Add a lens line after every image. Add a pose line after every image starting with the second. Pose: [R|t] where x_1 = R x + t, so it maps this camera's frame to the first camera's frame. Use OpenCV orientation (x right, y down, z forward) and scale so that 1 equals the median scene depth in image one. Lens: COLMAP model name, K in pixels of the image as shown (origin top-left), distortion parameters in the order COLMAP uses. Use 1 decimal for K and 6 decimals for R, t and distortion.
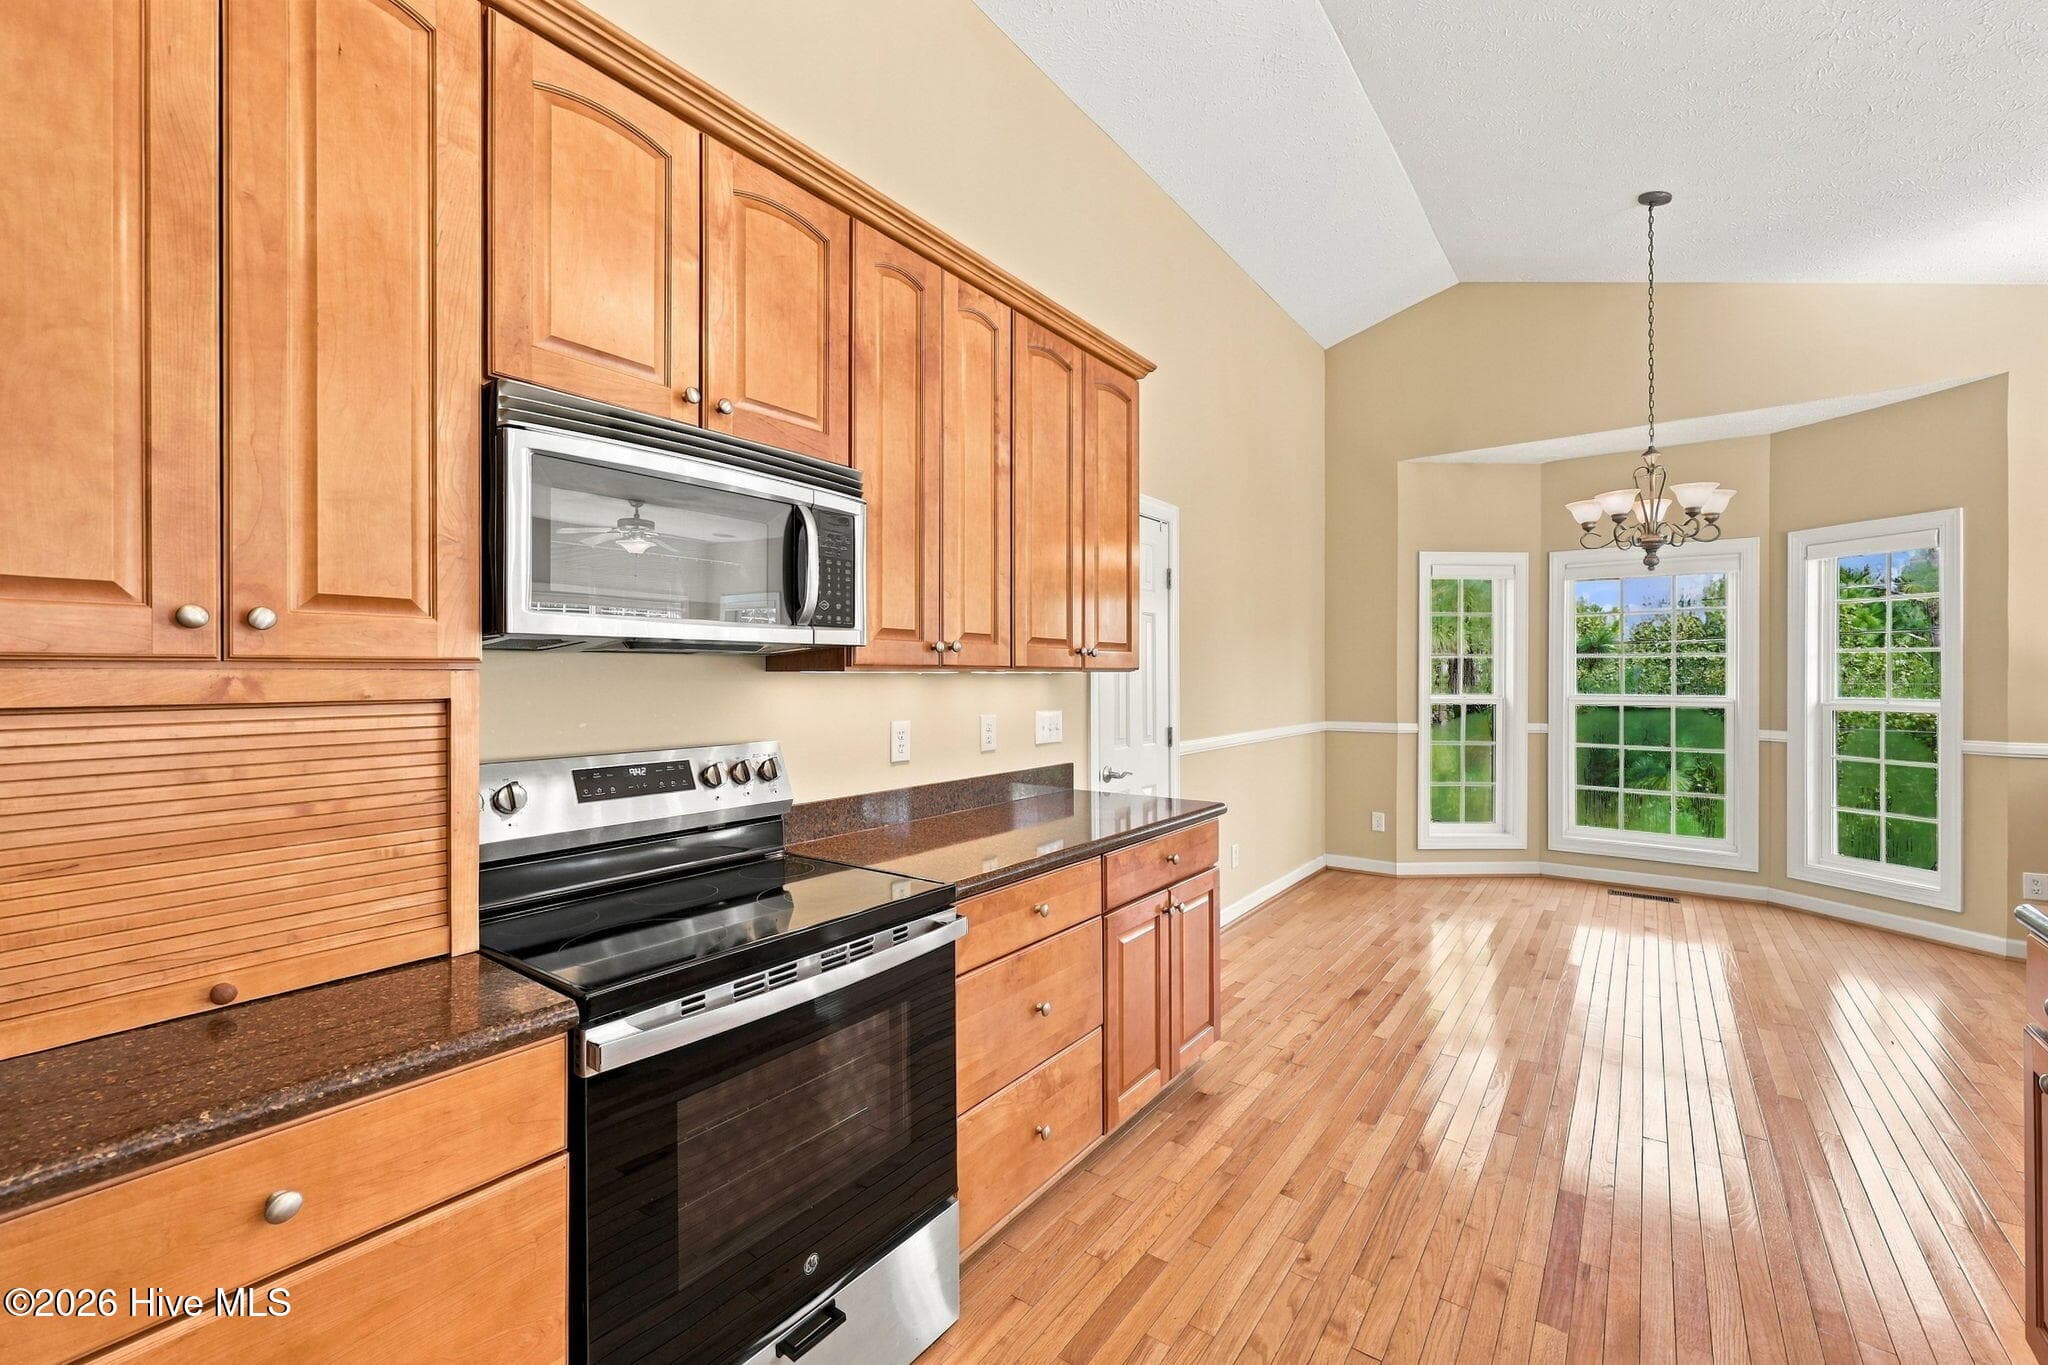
lens RADIAL K [[816.6, 0, 1024.0], [0, 816.6, 682.5], [0, 0, 1]] dist [0.000691, 0.000058]
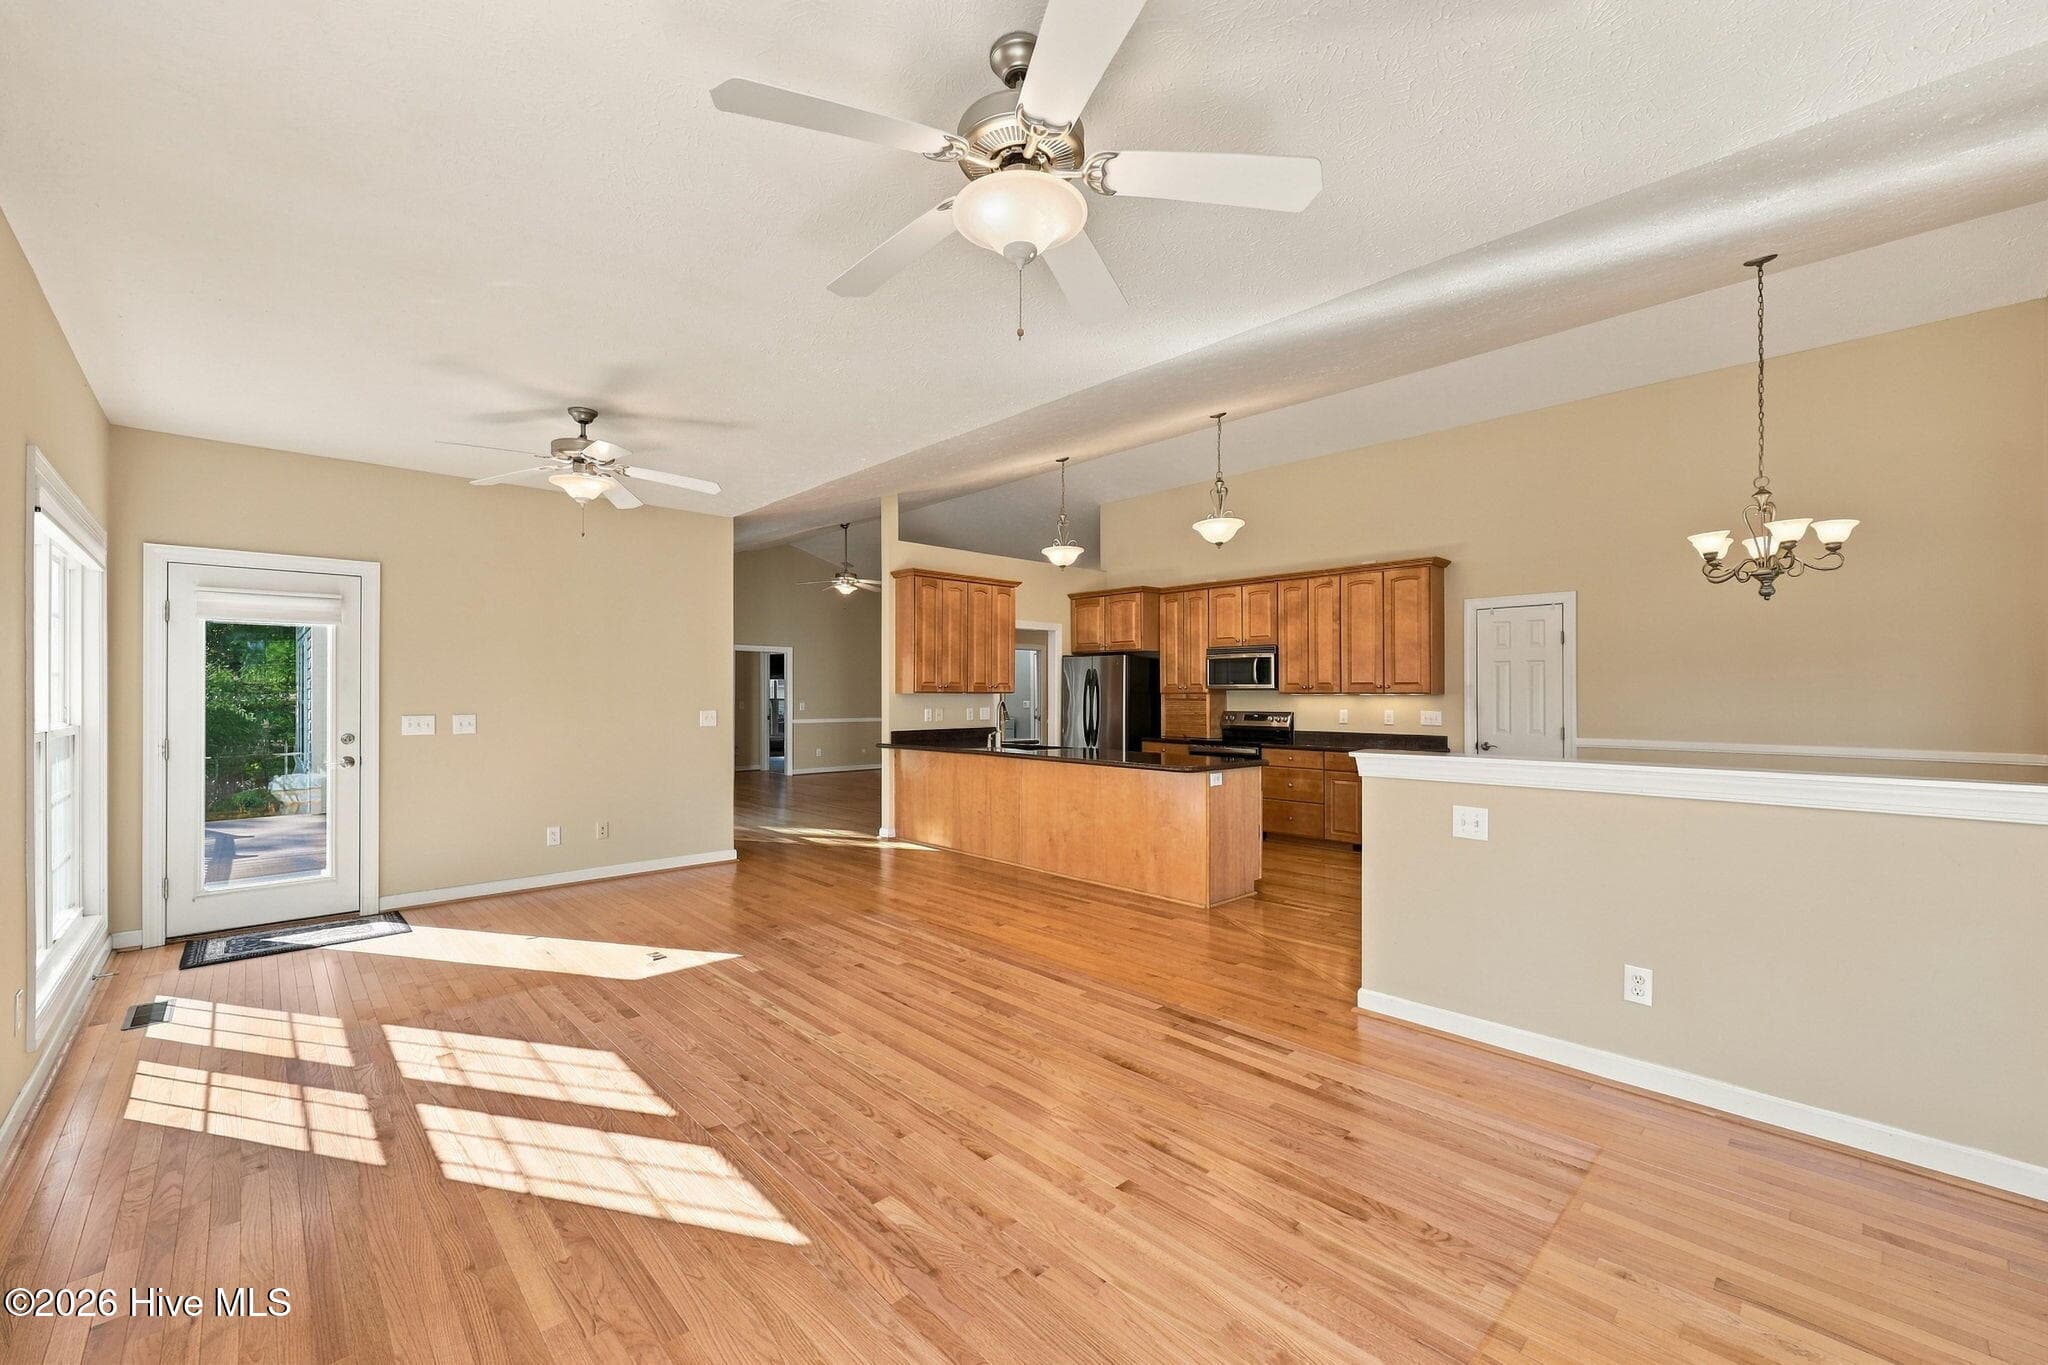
lens RADIAL K [[816.6, 0, 1024.0], [0, 816.6, 682.5], [0, 0, 1]] dist [0.000691, 0.000058]
pose [[-0.158664, -0.013311, -0.987243, 2.544460], [-0.005518, 0.999905, -0.012595, -0.010139], [0.987317, 0.003449, -0.158722, 0.254801]]
